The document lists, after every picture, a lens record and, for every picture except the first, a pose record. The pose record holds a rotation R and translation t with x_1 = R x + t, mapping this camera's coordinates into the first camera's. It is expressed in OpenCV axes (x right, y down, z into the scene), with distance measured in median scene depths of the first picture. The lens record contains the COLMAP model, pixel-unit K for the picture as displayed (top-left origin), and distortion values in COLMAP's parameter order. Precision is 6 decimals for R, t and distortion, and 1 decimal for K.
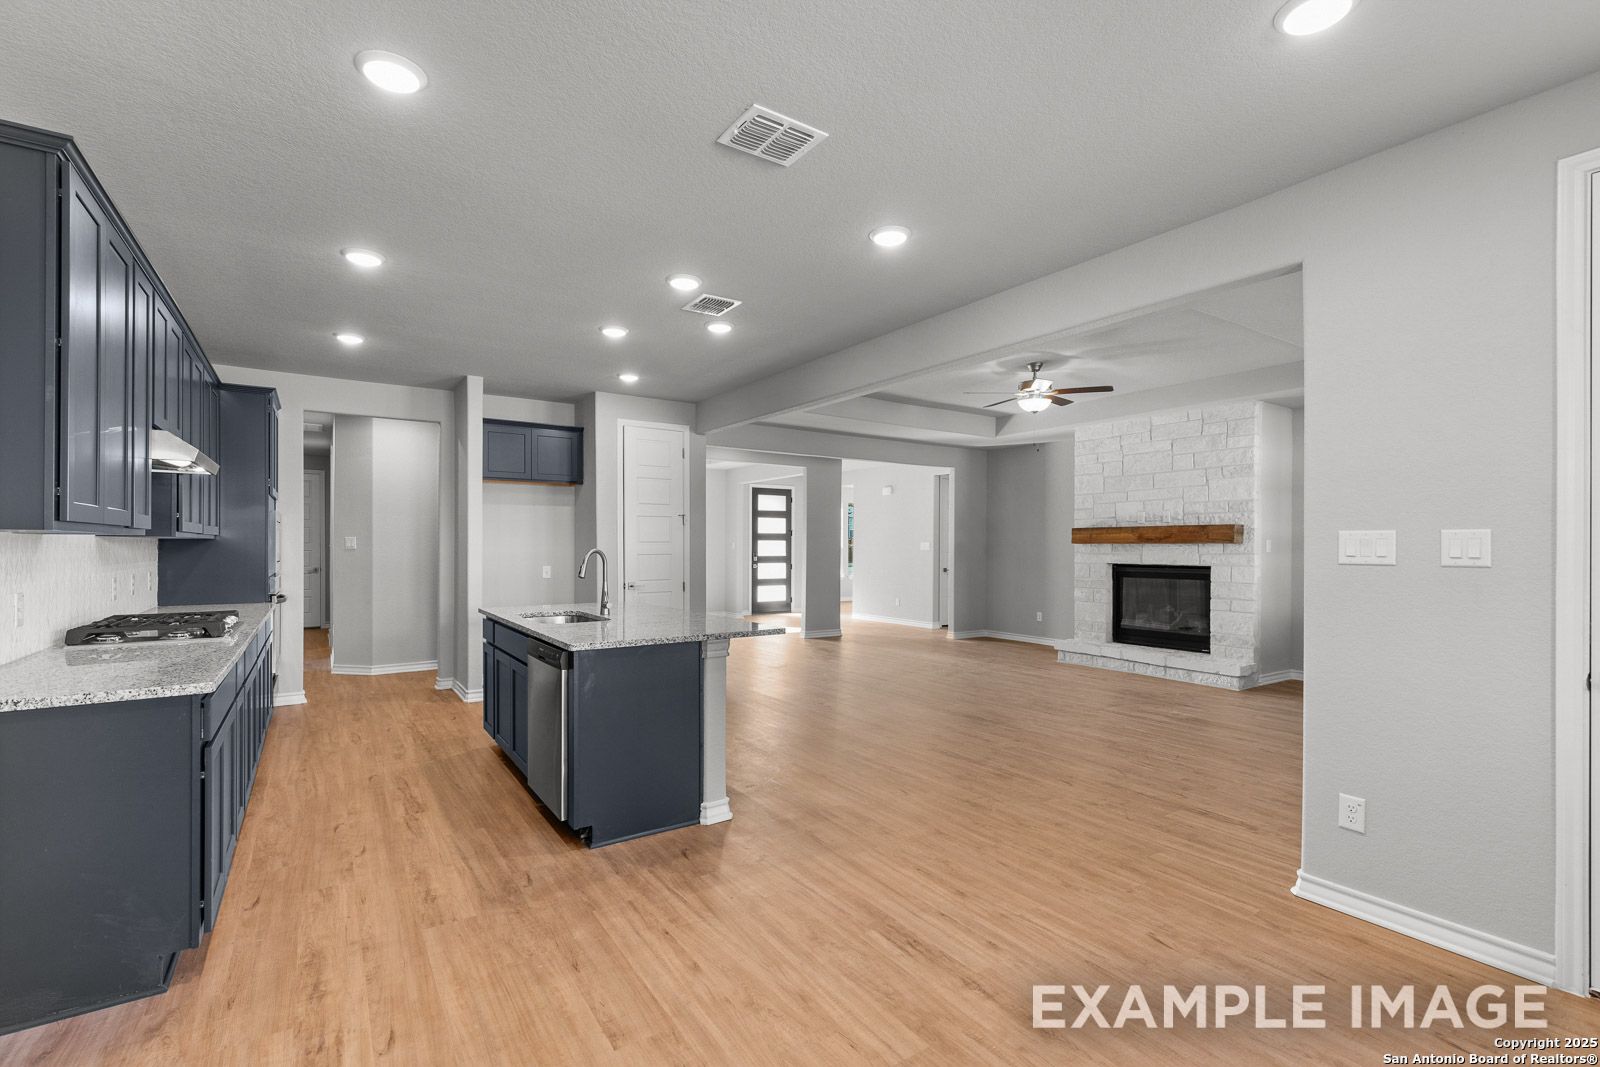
lens RADIAL K [[718.0, 0, 807.6], [0, 718.0, 547.8], [0, 0, 1]] dist [0.006853, -0.000083]
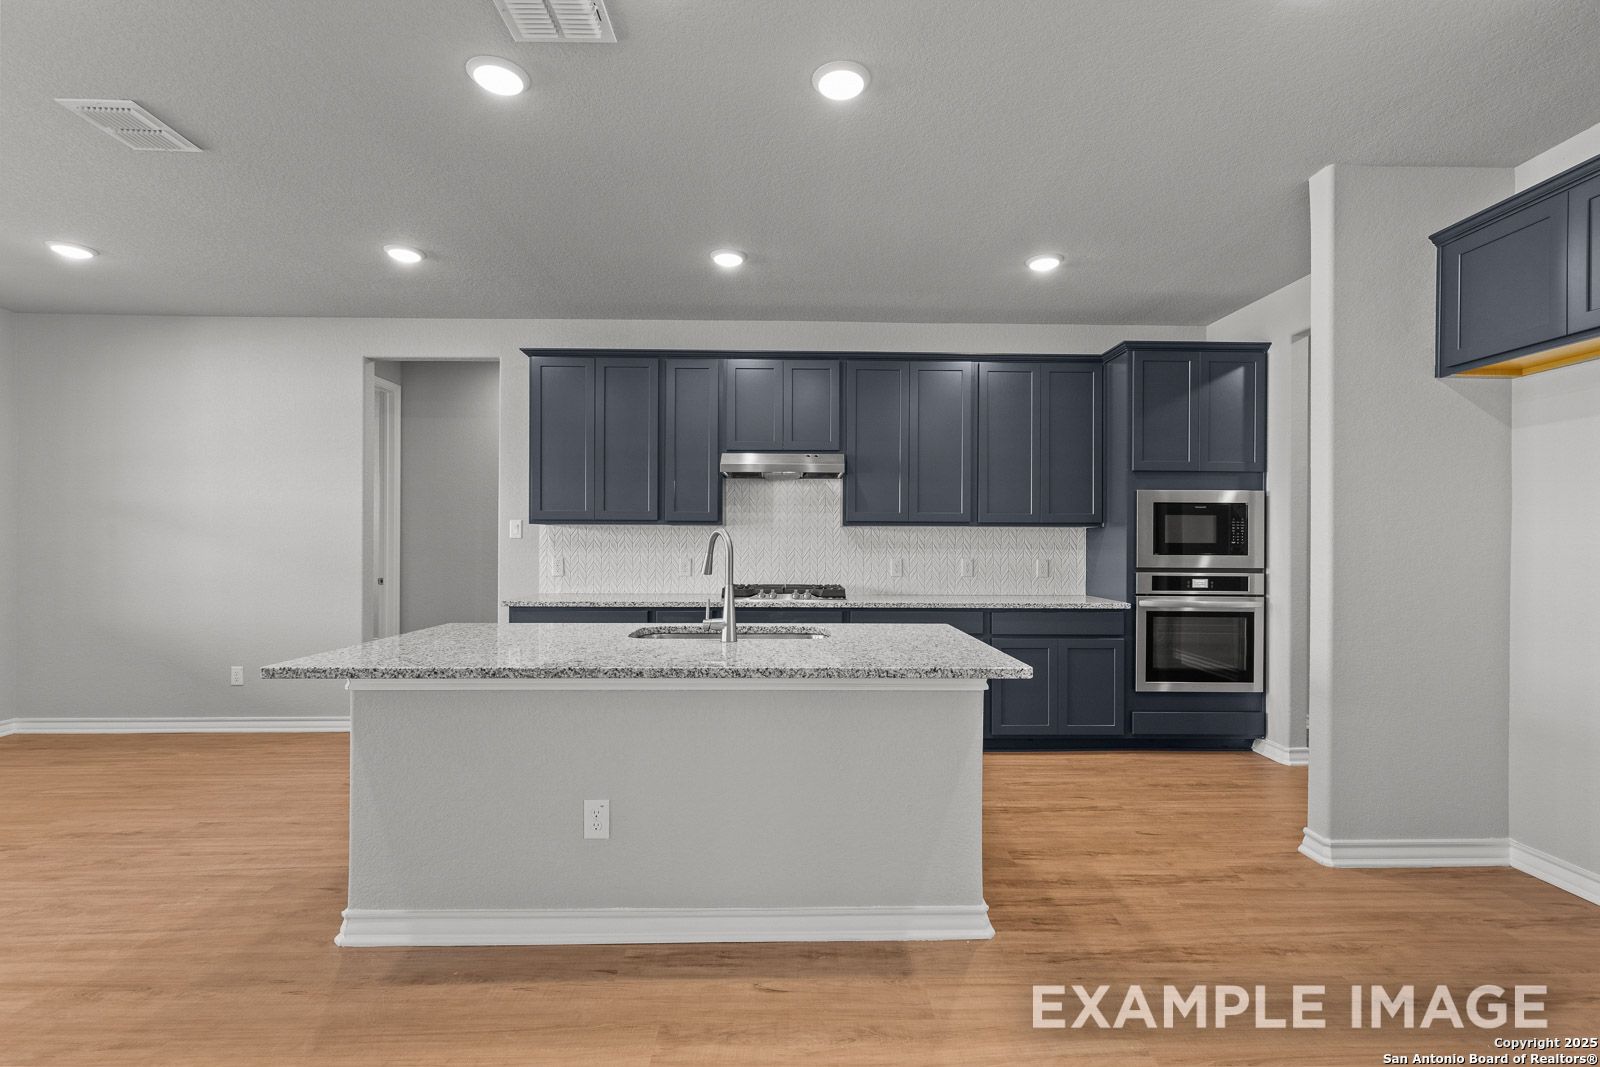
lens RADIAL K [[718.0, 0, 807.6], [0, 718.0, 547.8], [0, 0, 1]] dist [0.006853, -0.000083]
pose [[-0.543723, 0.000017, -0.839265, 0.098207], [-0.007847, 0.999956, 0.005105, 0.008211], [0.839228, 0.009361, -0.543699, 0.807896]]
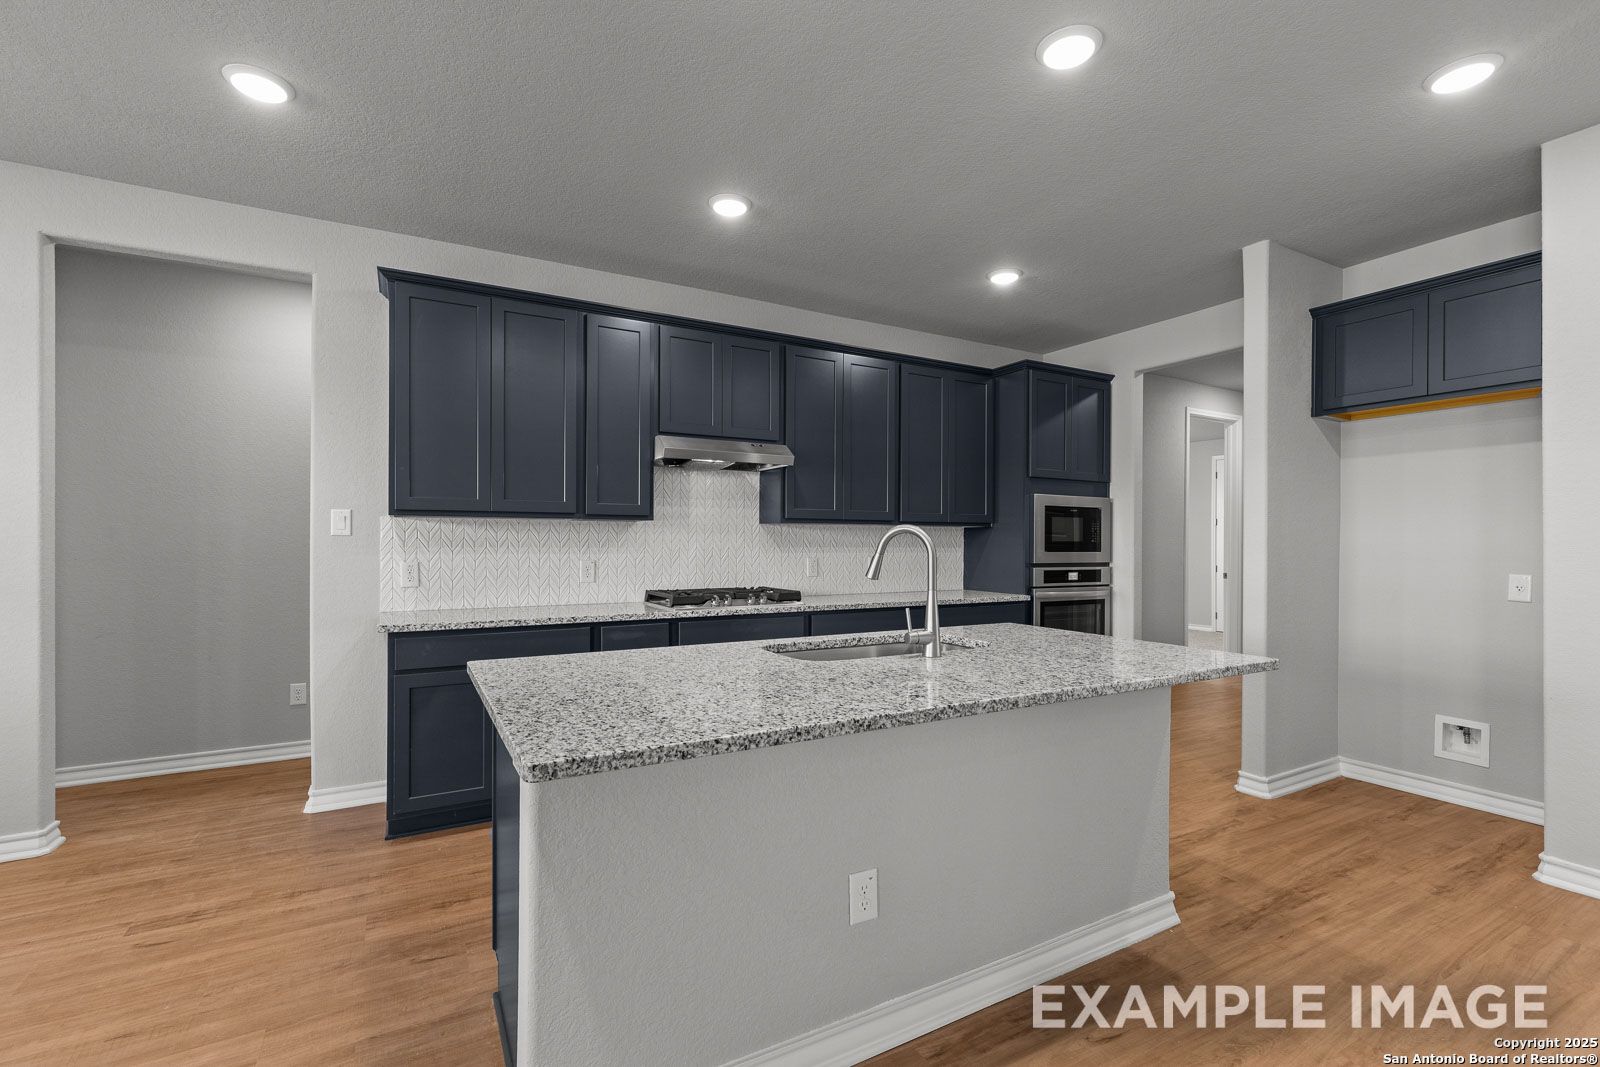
lens RADIAL K [[718.0, 0, 807.6], [0, 718.0, 547.8], [0, 0, 1]] dist [0.006853, -0.000083]
pose [[-0.078880, 0.004238, -0.996875, 0.130079], [-0.006236, 0.999969, 0.004745, 0.009042], [0.996865, 0.006591, -0.078851, 0.562906]]
